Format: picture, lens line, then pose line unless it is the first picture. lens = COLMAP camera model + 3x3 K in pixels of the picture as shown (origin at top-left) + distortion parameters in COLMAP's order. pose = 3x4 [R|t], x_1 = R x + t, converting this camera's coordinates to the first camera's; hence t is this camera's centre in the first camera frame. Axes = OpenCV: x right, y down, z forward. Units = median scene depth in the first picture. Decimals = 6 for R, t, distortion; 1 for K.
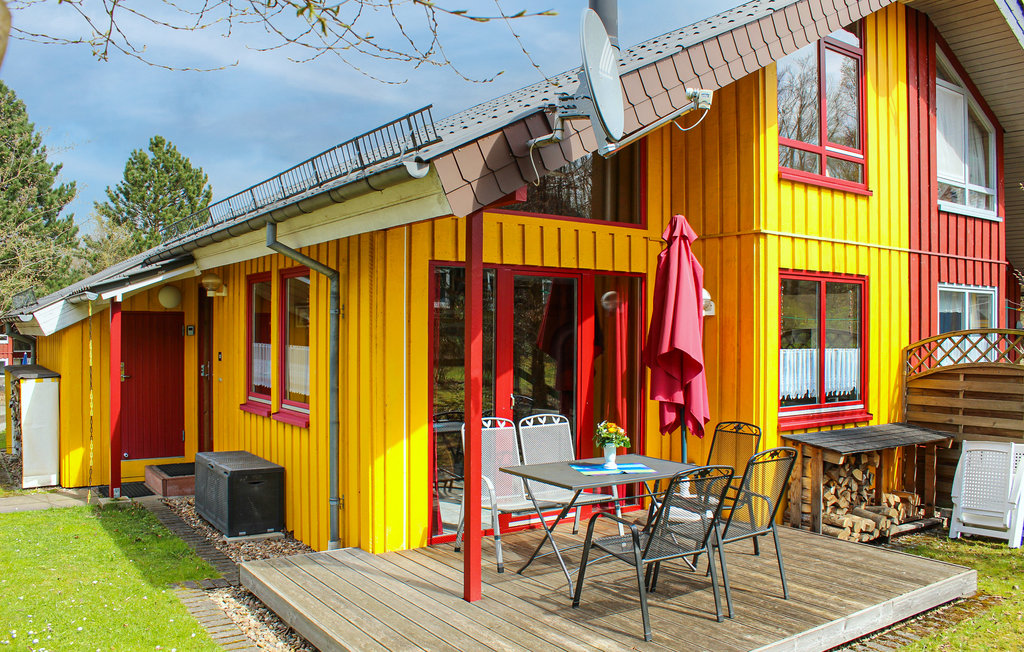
lens RADIAL K [[820.6, 0, 512.0], [0, 820.6, 326.0], [0, 0, 1]] dist [-0.057097, 0.003855]
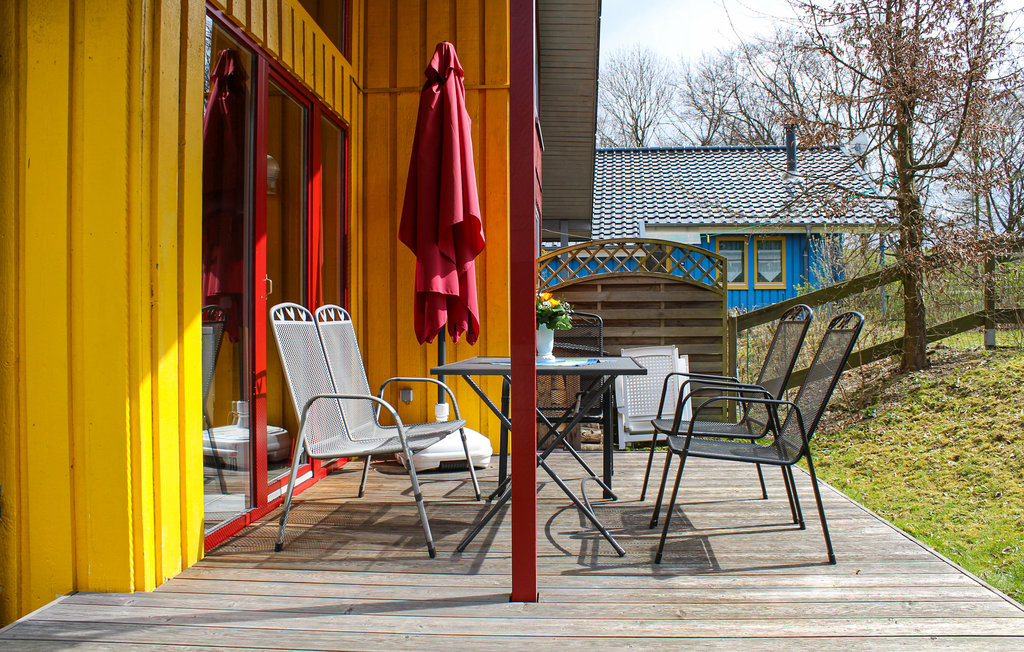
lens RADIAL K [[858.8, 0, 512.0], [0, 858.8, 326.0], [0, 0, 1]] dist [-0.140408, 0.005061]
pose [[0.630914, -0.005464, 0.775834, -0.346562], [-0.002990, 0.999951, 0.009473, 0.110712], [-0.775847, -0.008296, 0.630866, 0.474199]]
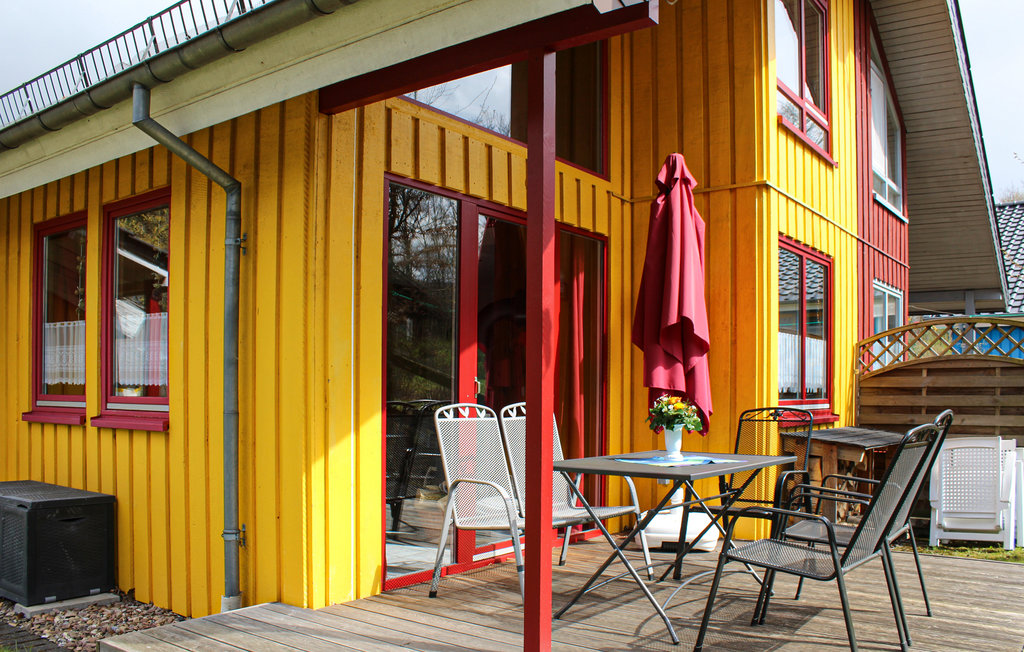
lens RADIAL K [[844.0, 0, 515.4], [0, 844.0, 388.9], [0, 0, 1]] dist [-0.075496, 0.010311]
pose [[0.951148, 0.001875, 0.308730, -0.191440], [-0.004198, 0.999968, 0.006860, 0.085926], [-0.308707, -0.007821, 0.951125, 0.276921]]
